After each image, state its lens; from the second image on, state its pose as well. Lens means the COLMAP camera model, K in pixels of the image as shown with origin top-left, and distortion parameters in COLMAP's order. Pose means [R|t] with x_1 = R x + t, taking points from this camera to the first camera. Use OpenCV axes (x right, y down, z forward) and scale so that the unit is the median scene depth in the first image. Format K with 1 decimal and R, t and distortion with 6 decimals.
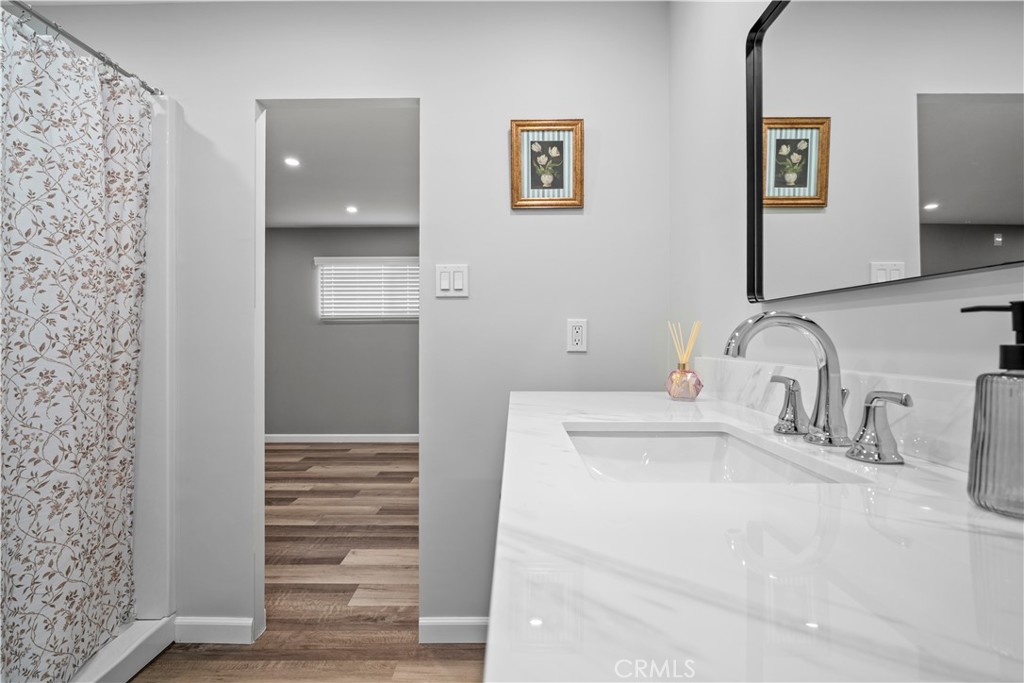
lens RADIAL K [[534.6, 0, 503.3], [0, 534.6, 340.2], [0, 0, 1]] dist [-0.001519, -0.000020]
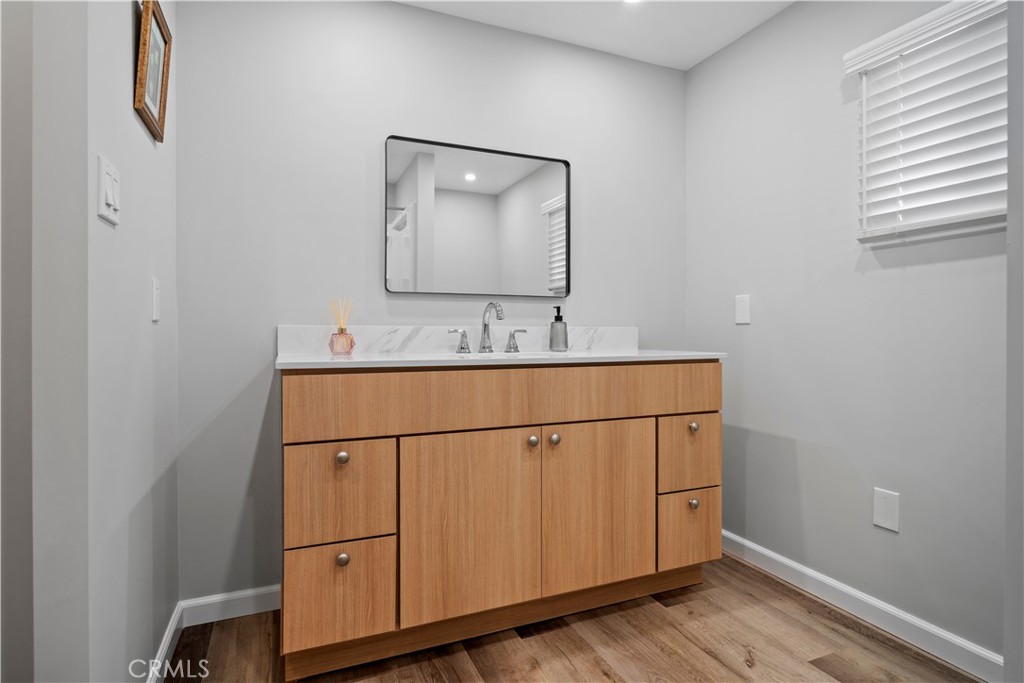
lens RADIAL K [[527.8, 0, 510.6], [0, 527.8, 336.9], [0, 0, 1]] dist [-0.002327, -0.000072]
pose [[-0.410696, -0.006523, 0.911749, -0.791770], [-0.000168, 0.999975, 0.007079, 0.040847], [-0.911772, 0.002754, -0.410687, 0.846463]]
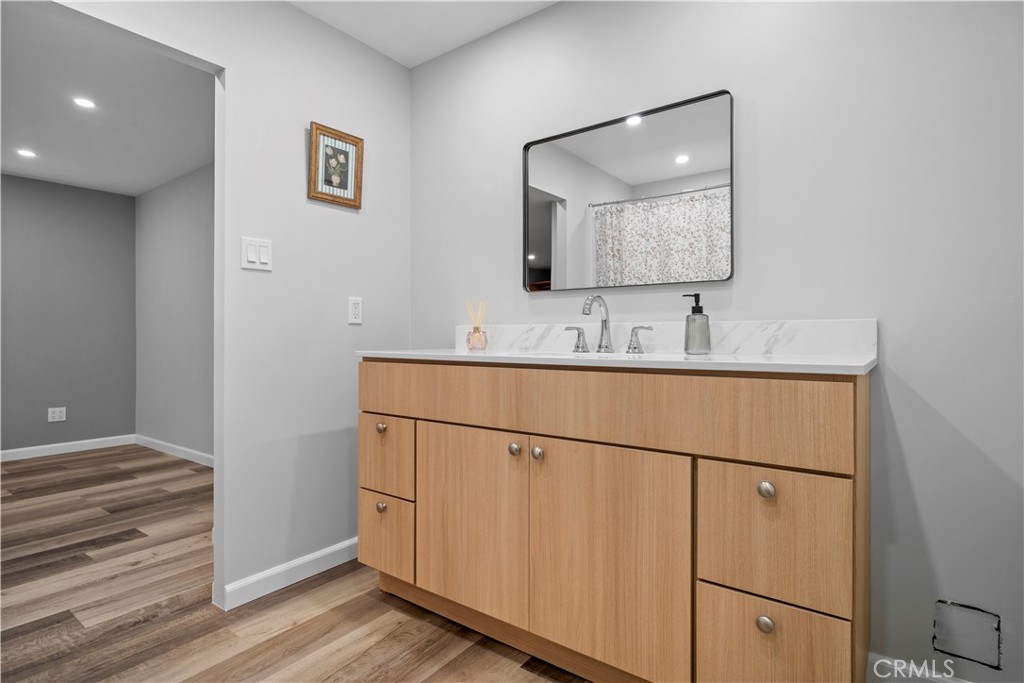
lens RADIAL K [[527.8, 0, 510.6], [0, 527.8, 336.9], [0, 0, 1]] dist [-0.002327, -0.000072]
pose [[0.588328, -0.001617, 0.808621, -0.647252], [0.000916, 0.999999, 0.001333, 0.051473], [-0.808622, -0.000044, 0.588328, -0.015498]]
